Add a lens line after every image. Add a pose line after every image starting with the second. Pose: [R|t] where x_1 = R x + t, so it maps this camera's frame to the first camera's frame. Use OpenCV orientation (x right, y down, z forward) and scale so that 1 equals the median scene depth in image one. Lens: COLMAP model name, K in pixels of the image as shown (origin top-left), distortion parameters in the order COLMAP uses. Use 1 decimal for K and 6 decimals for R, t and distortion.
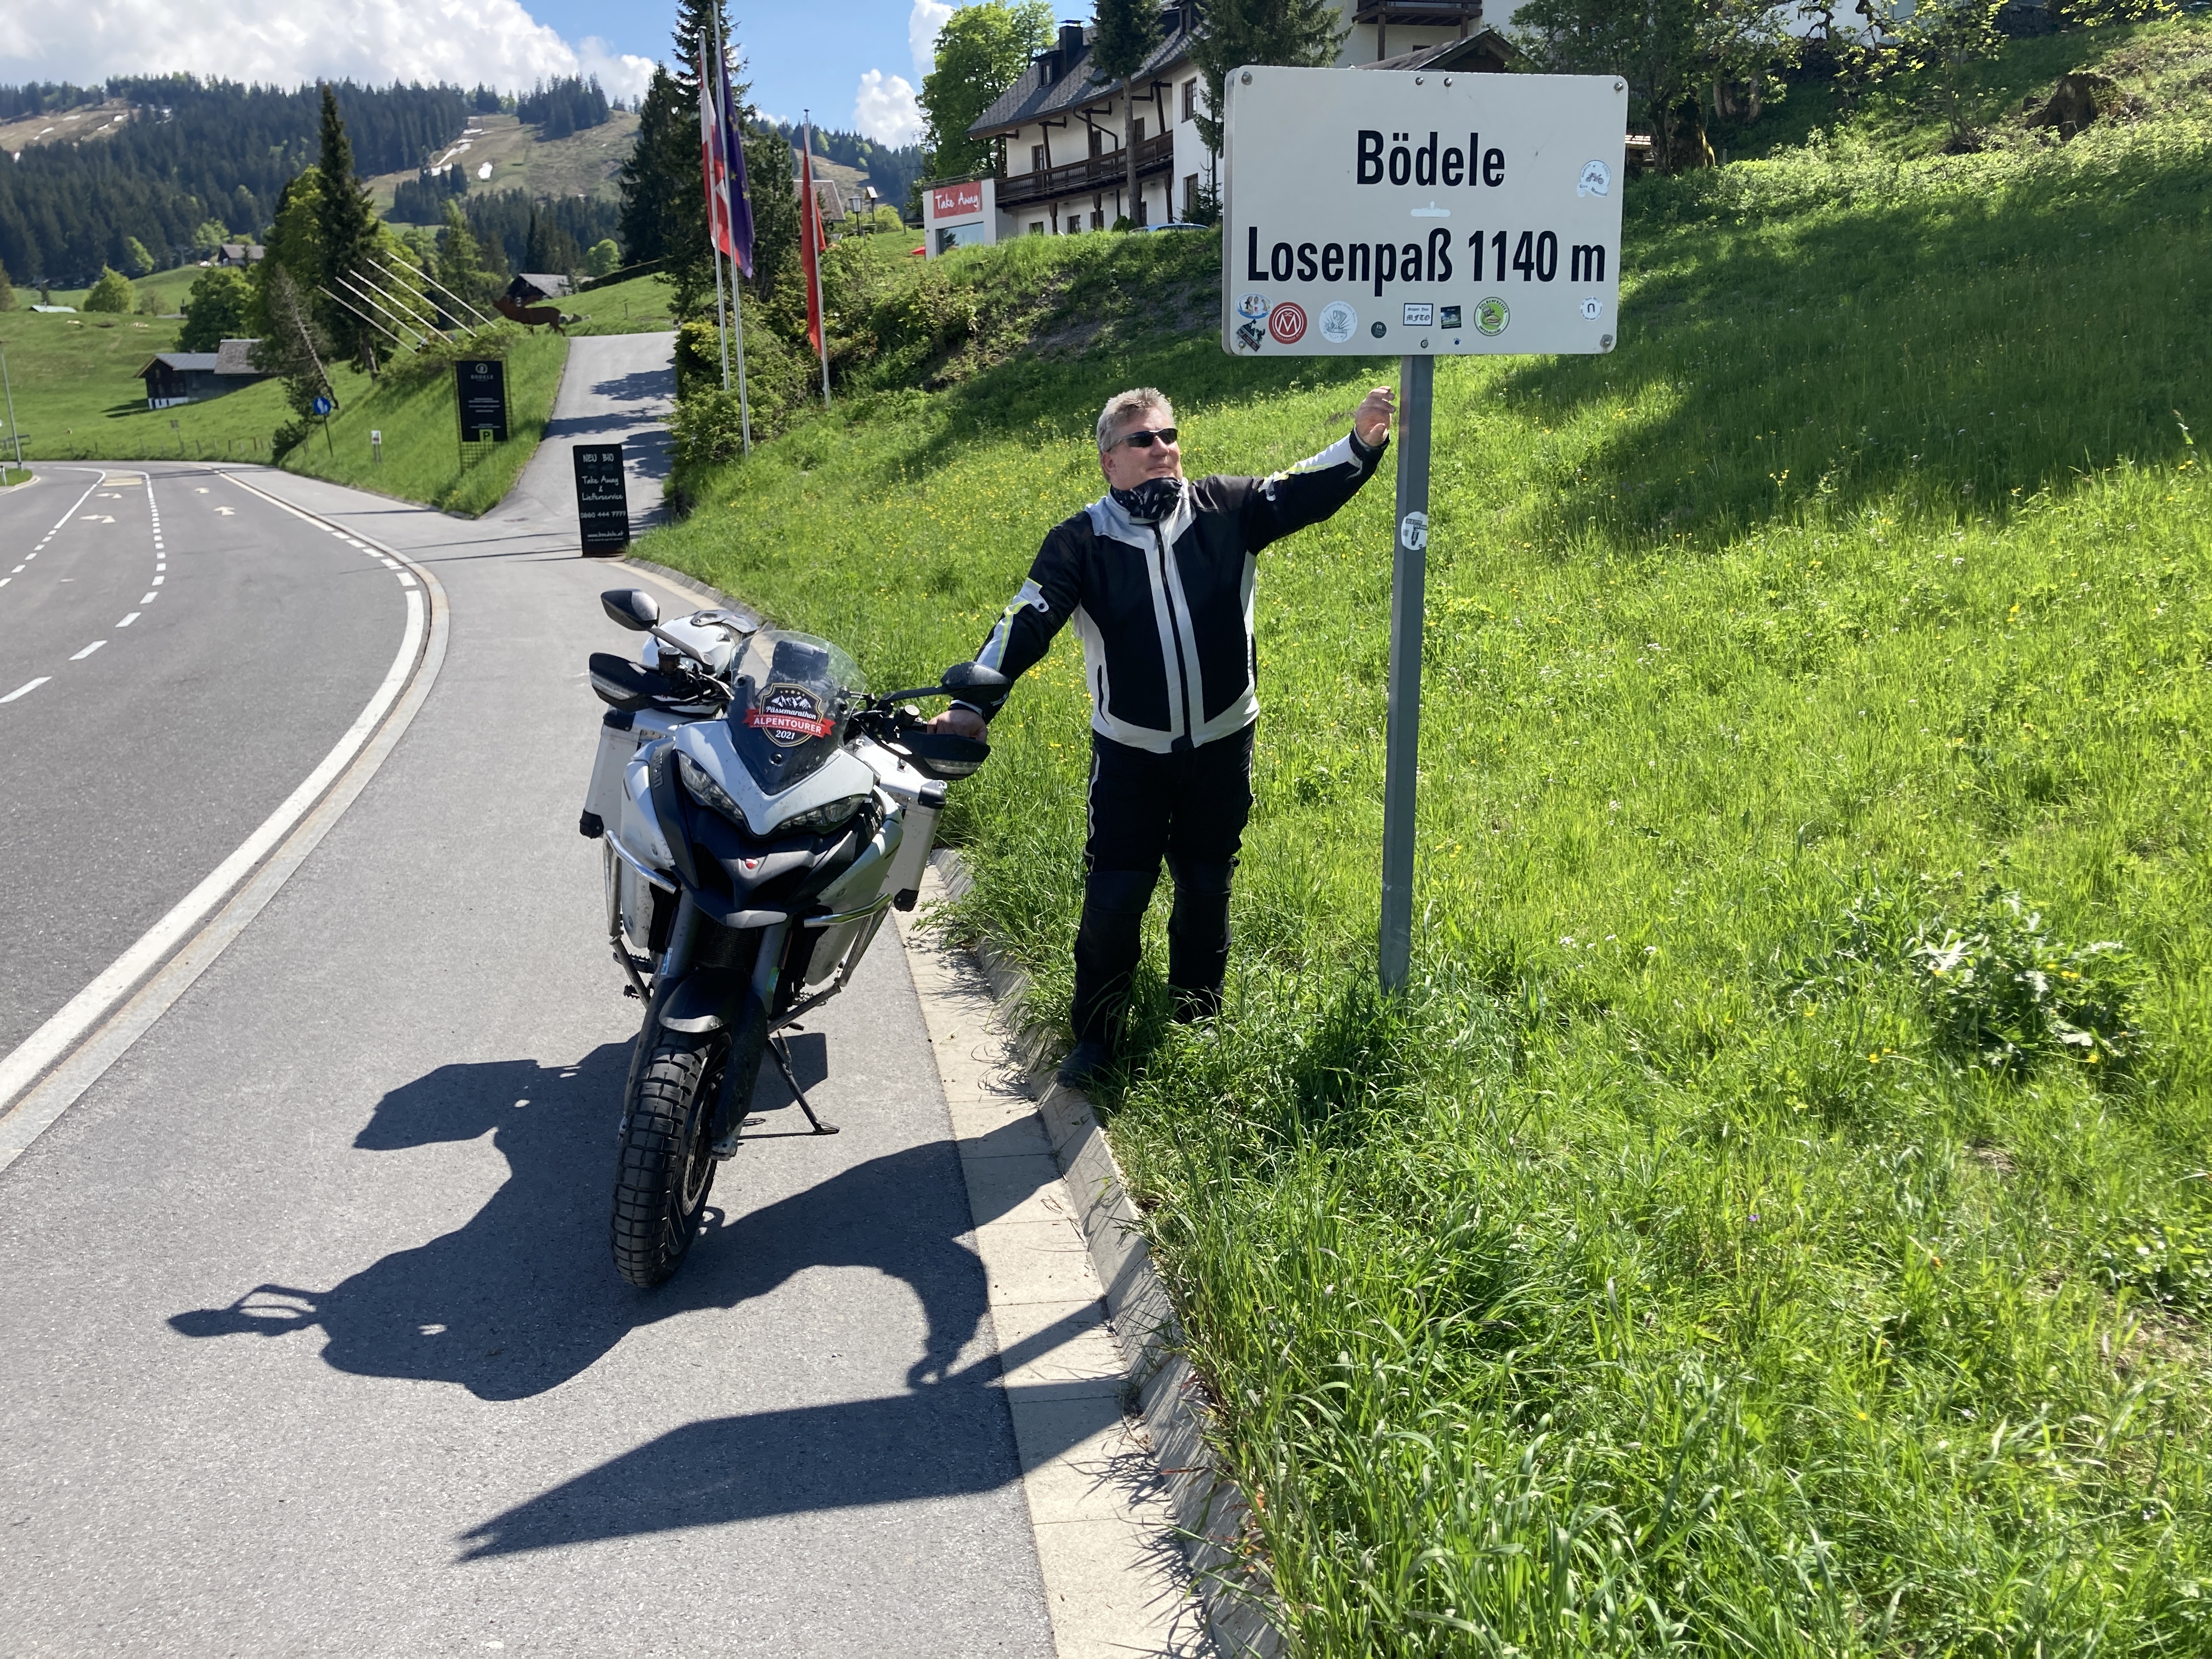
lens RADIAL K [[1894.8, 0, 1106.0], [0, 1894.8, 829.5], [0, 0, 1]] dist [-0.006620, 0.091068]
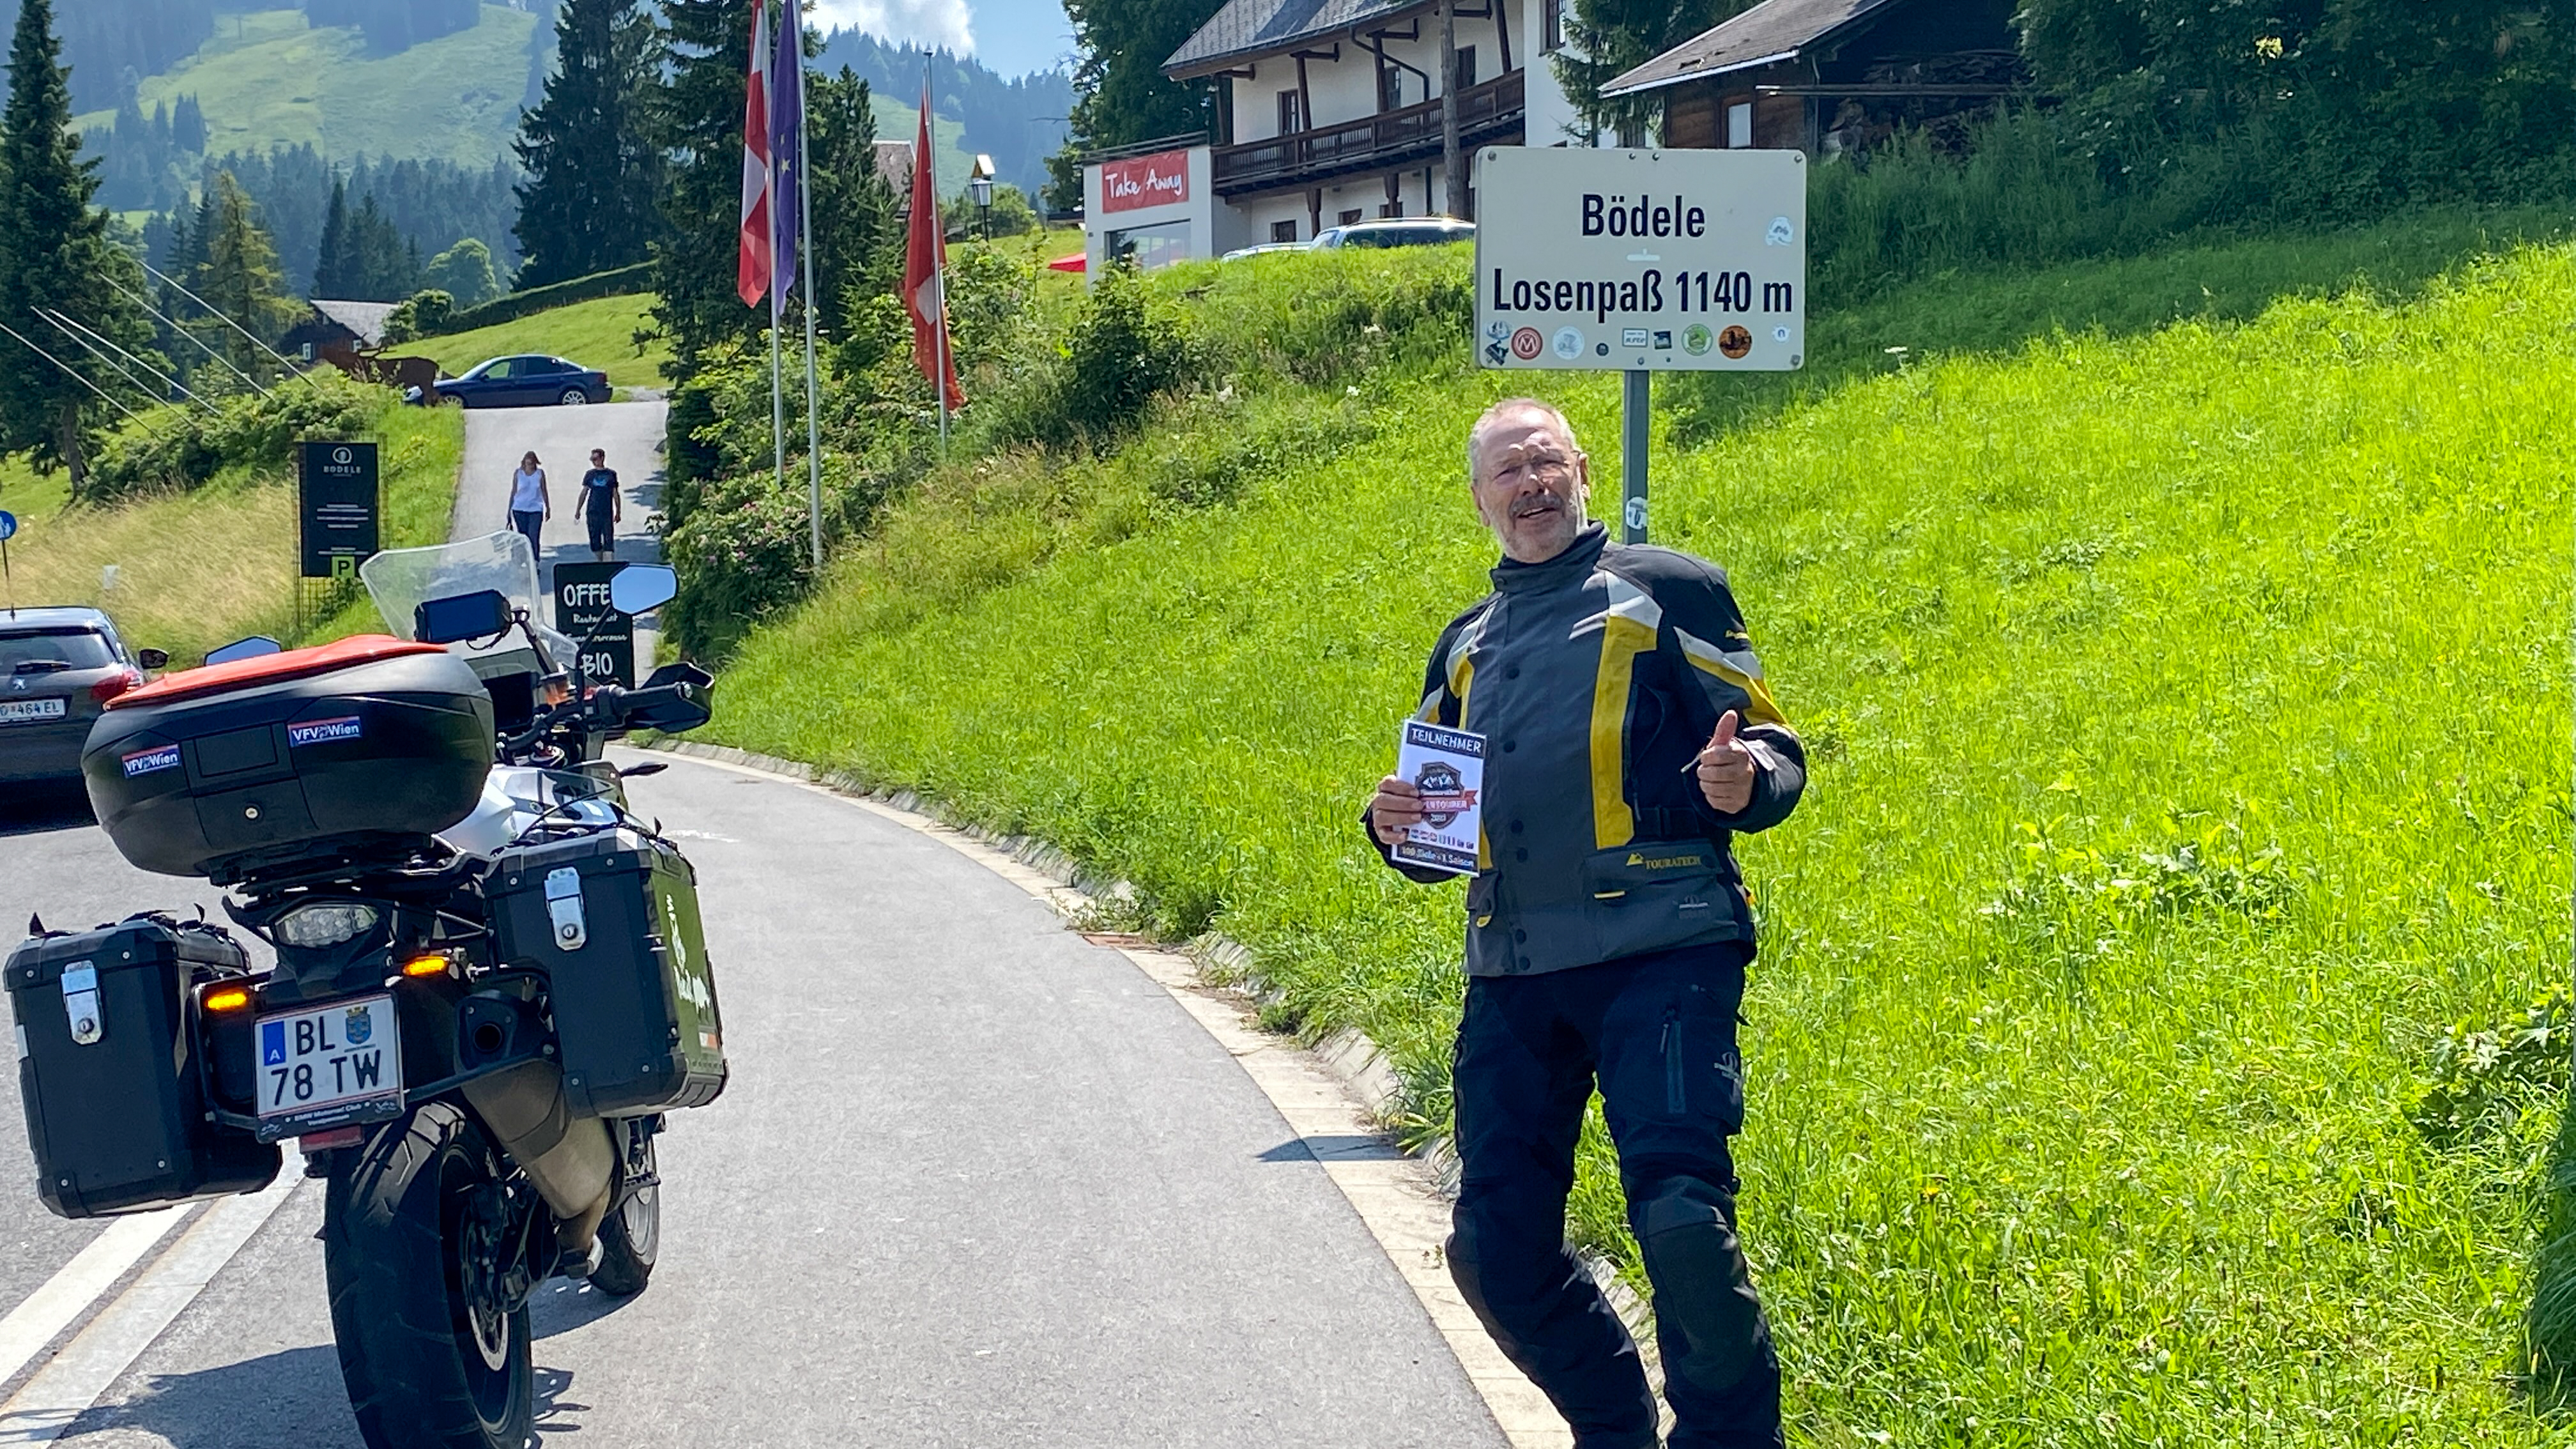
lens RADIAL K [[3674.2, 0, 1288.0], [0, 3674.2, 724.5], [0, 0, 1]] dist [0.174089, -0.015897]
pose [[0.999456, 0.008656, -0.031834, 0.017934], [-0.014012, 0.984981, -0.172090, 0.378298], [0.029866, 0.172443, 0.984567, -1.277403]]
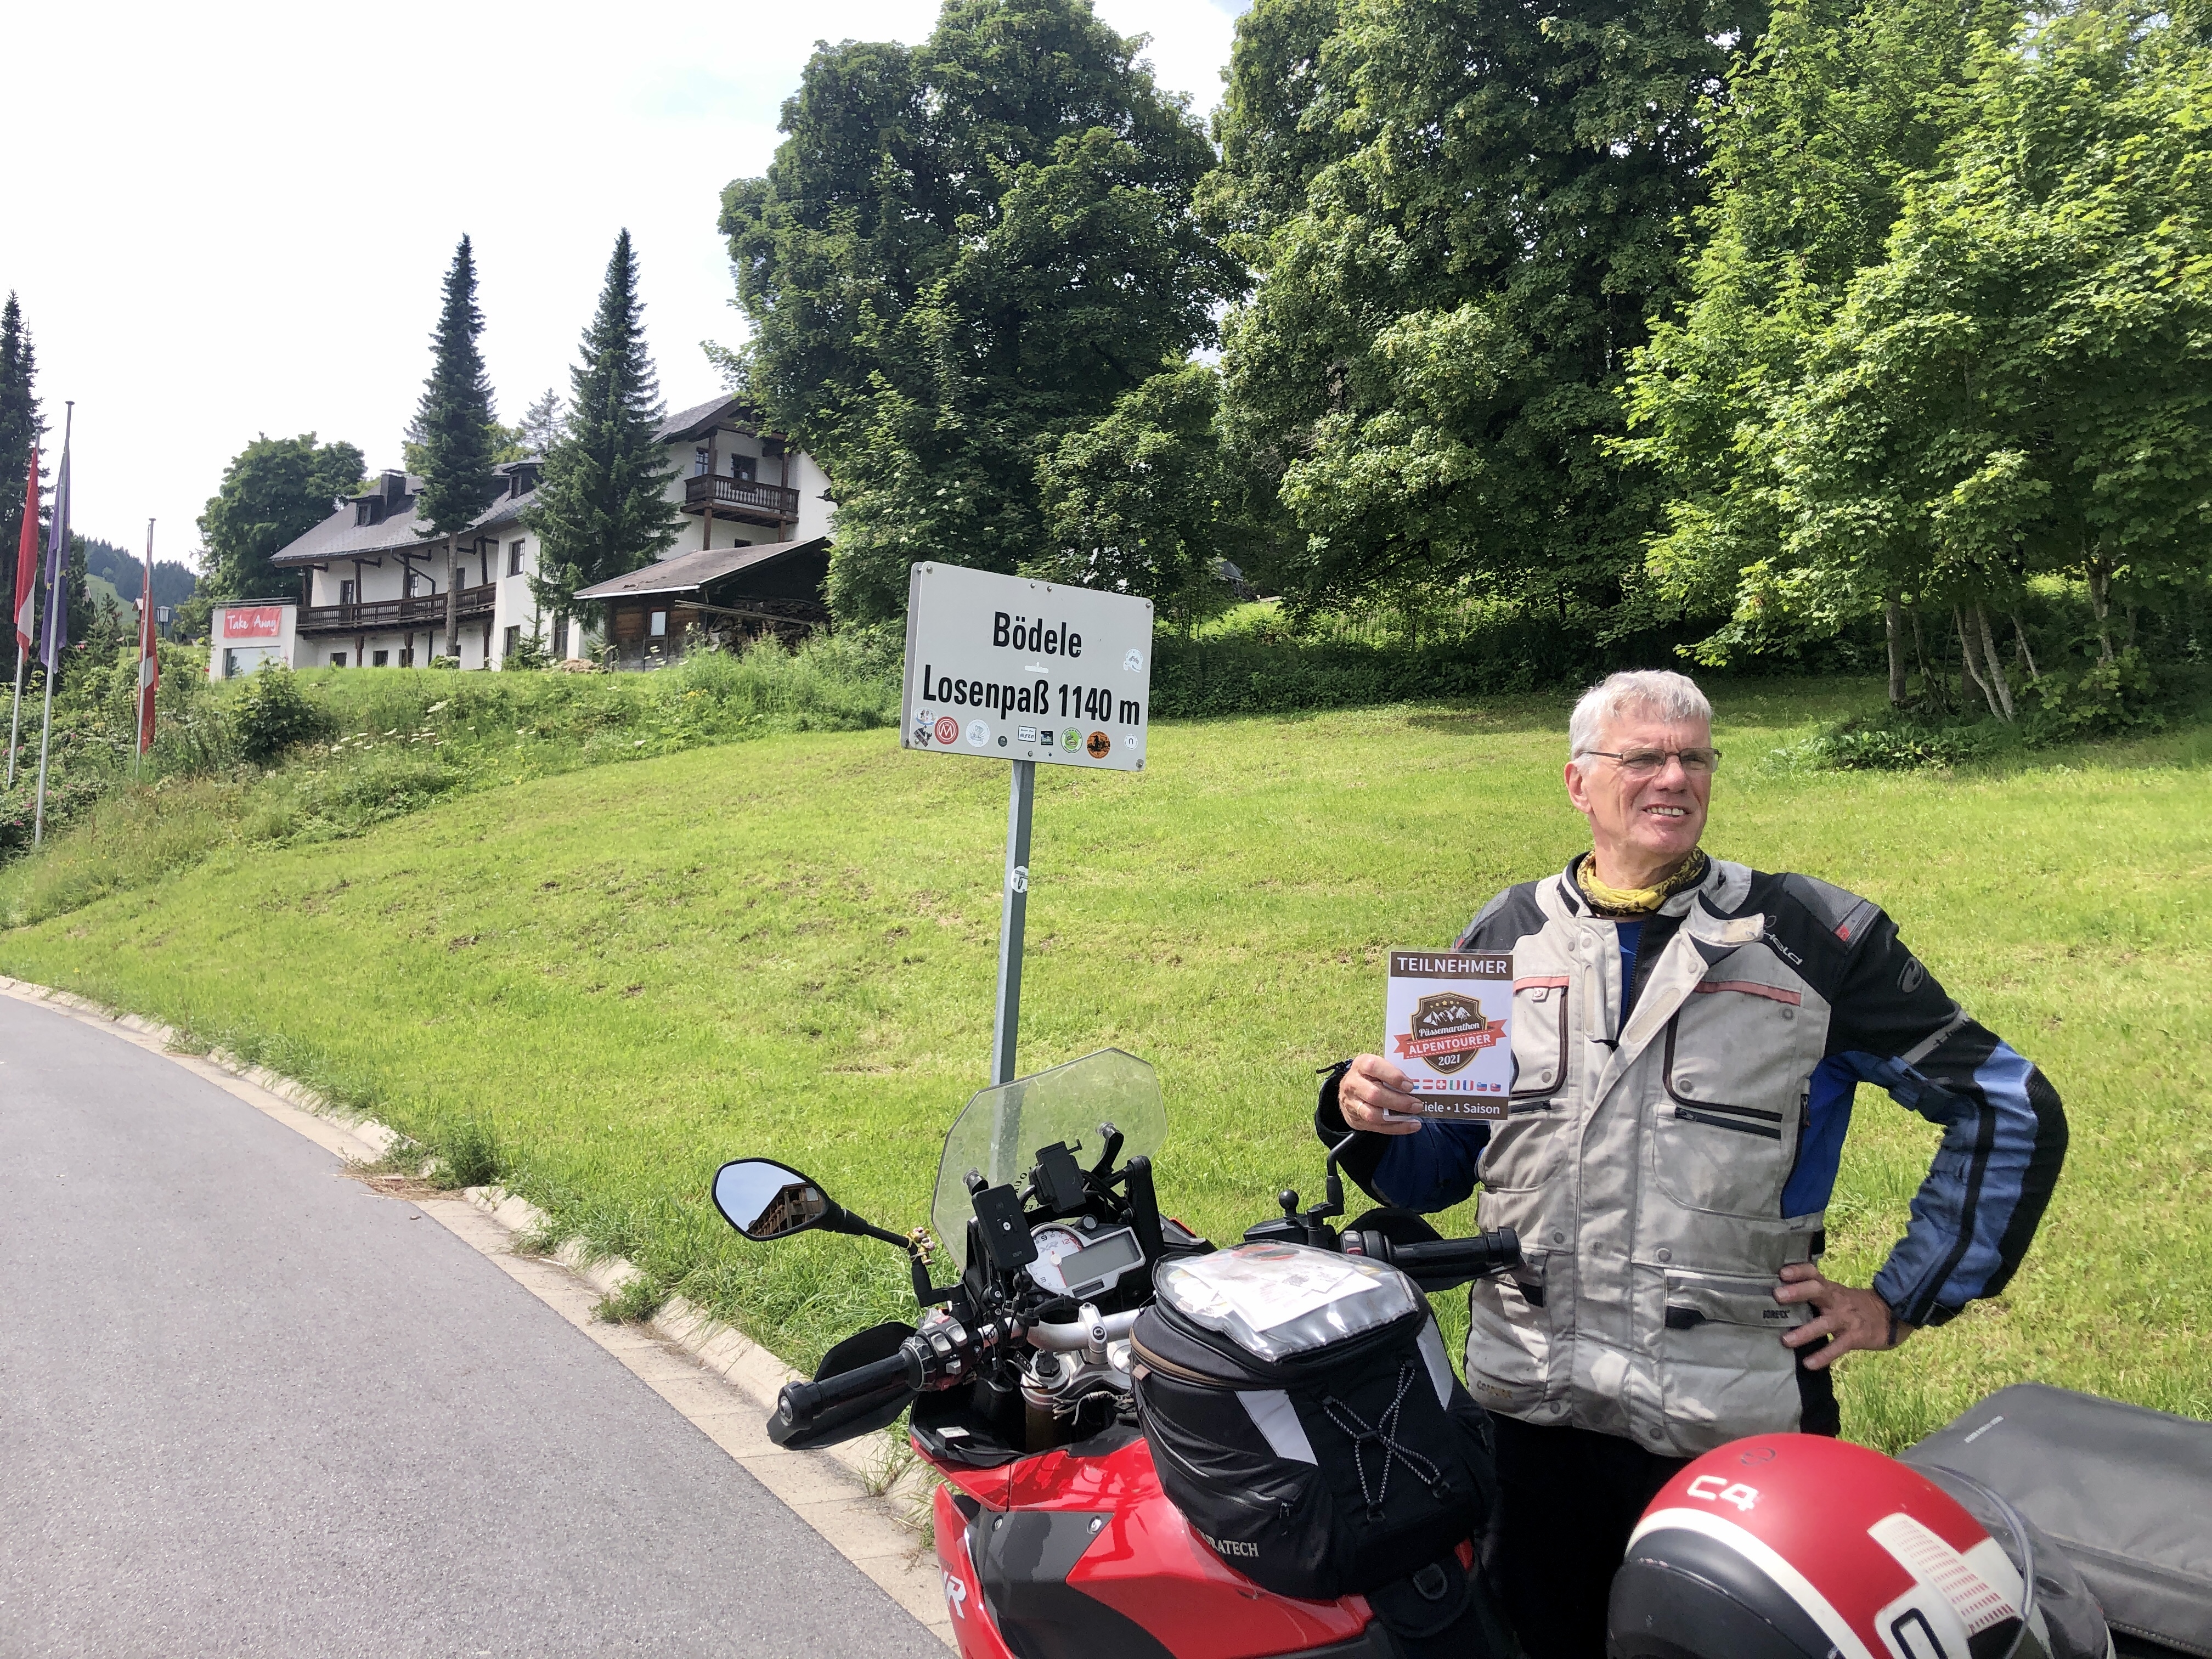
lens RADIAL K [[1847.6, 0, 1106.0], [0, 1847.6, 829.5], [0, 0, 1]] dist [-0.000988, -0.006173]
pose [[0.926171, 0.075660, 0.369436, -0.296174], [0.014184, 0.971983, -0.234622, 0.135218], [-0.376838, 0.222540, 0.899149, -0.291818]]
